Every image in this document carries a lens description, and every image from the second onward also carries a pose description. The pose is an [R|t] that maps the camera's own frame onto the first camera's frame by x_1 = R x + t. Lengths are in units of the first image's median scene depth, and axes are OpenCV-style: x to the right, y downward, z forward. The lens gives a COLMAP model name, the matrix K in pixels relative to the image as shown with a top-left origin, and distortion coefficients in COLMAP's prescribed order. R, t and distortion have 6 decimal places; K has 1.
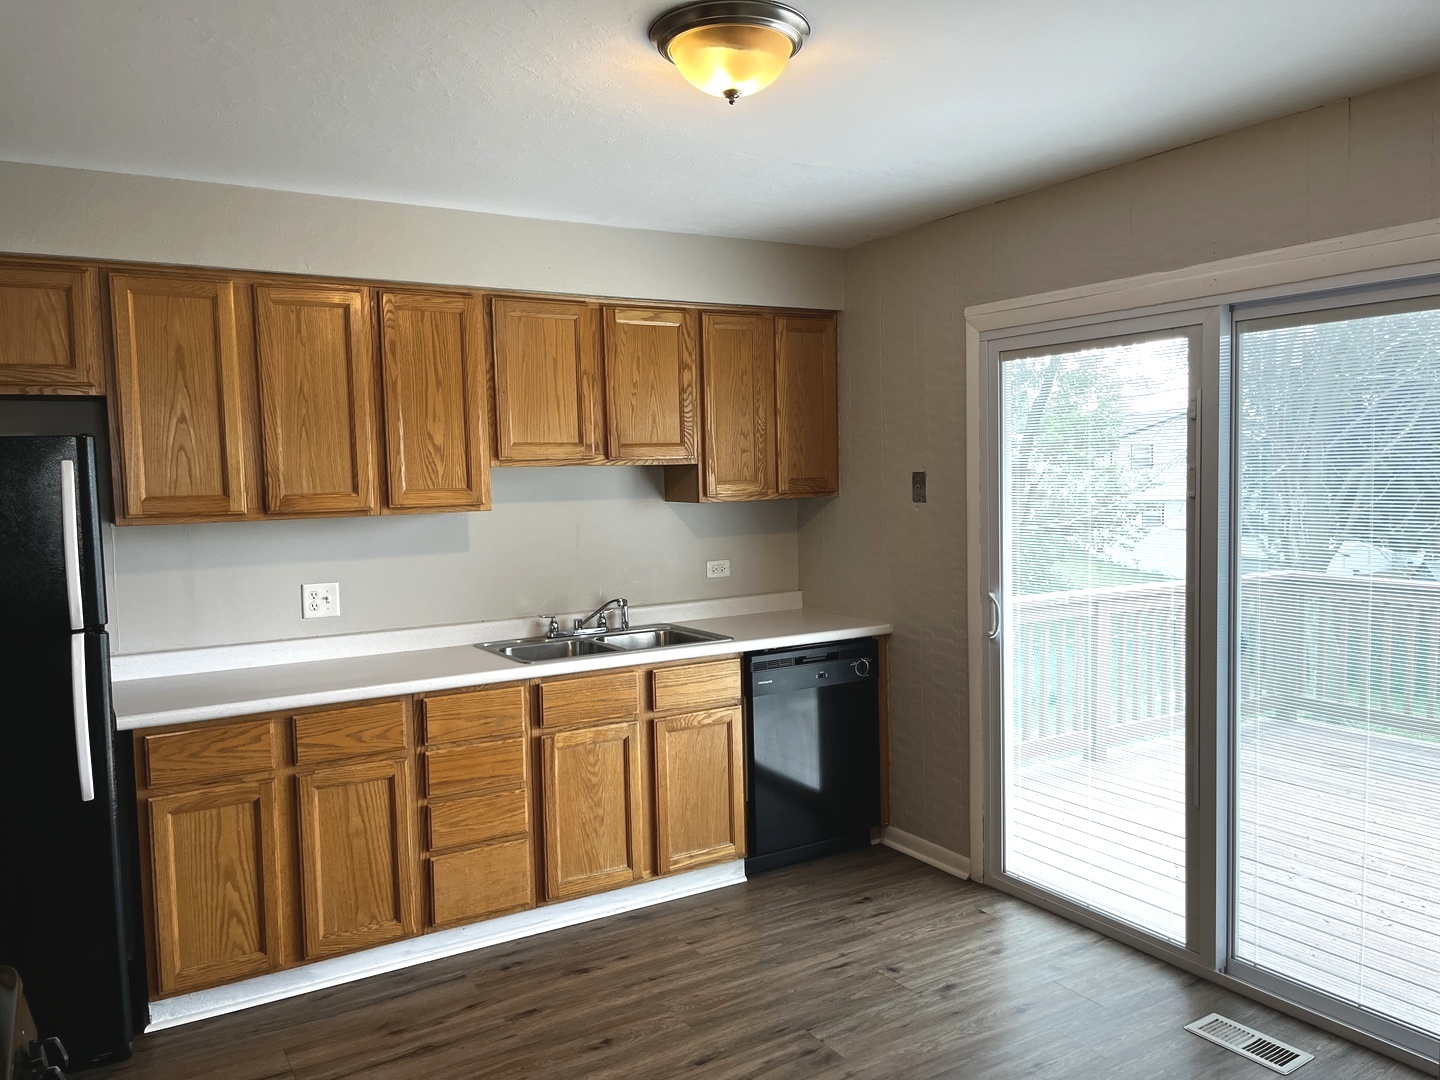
lens RADIAL K [[1093.6, 0, 724.7], [0, 1093.6, 538.4], [0, 0, 1]] dist [0.034092, -0.044150]
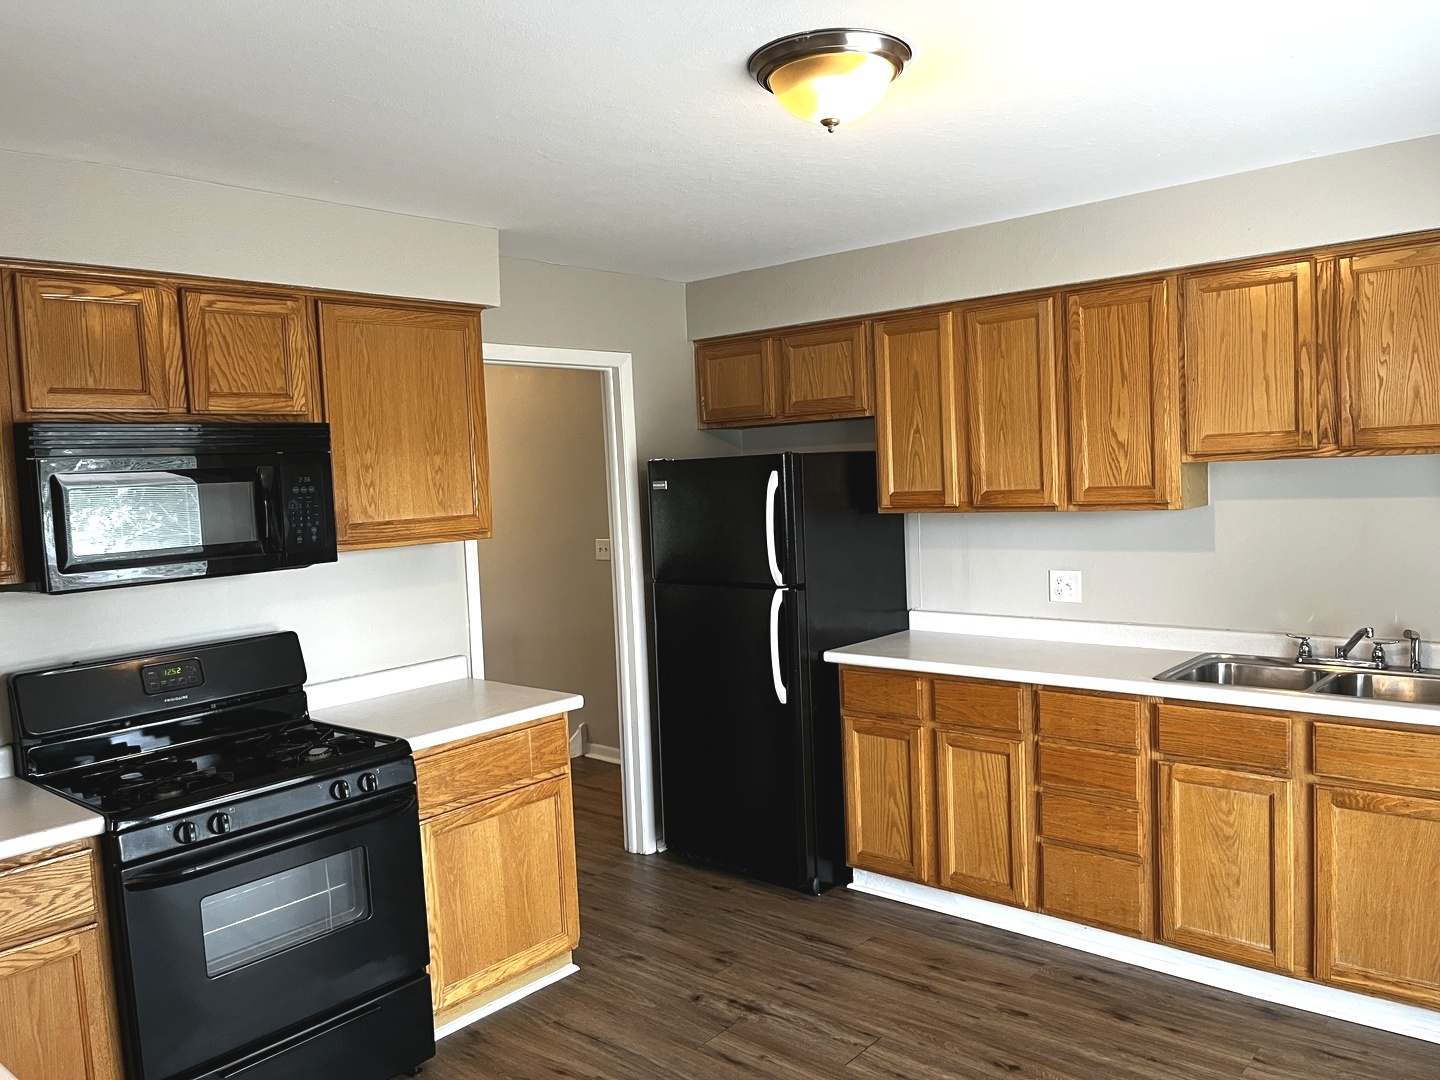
lens RADIAL K [[1093.6, 0, 723.3], [0, 1093.6, 541.7], [0, 0, 1]] dist [0.034092, -0.044150]
pose [[0.294006, 0.071338, -0.953138, 0.595831], [-0.023926, 0.997448, 0.067274, -0.055579], [0.955504, 0.003026, 0.294962, 0.387957]]
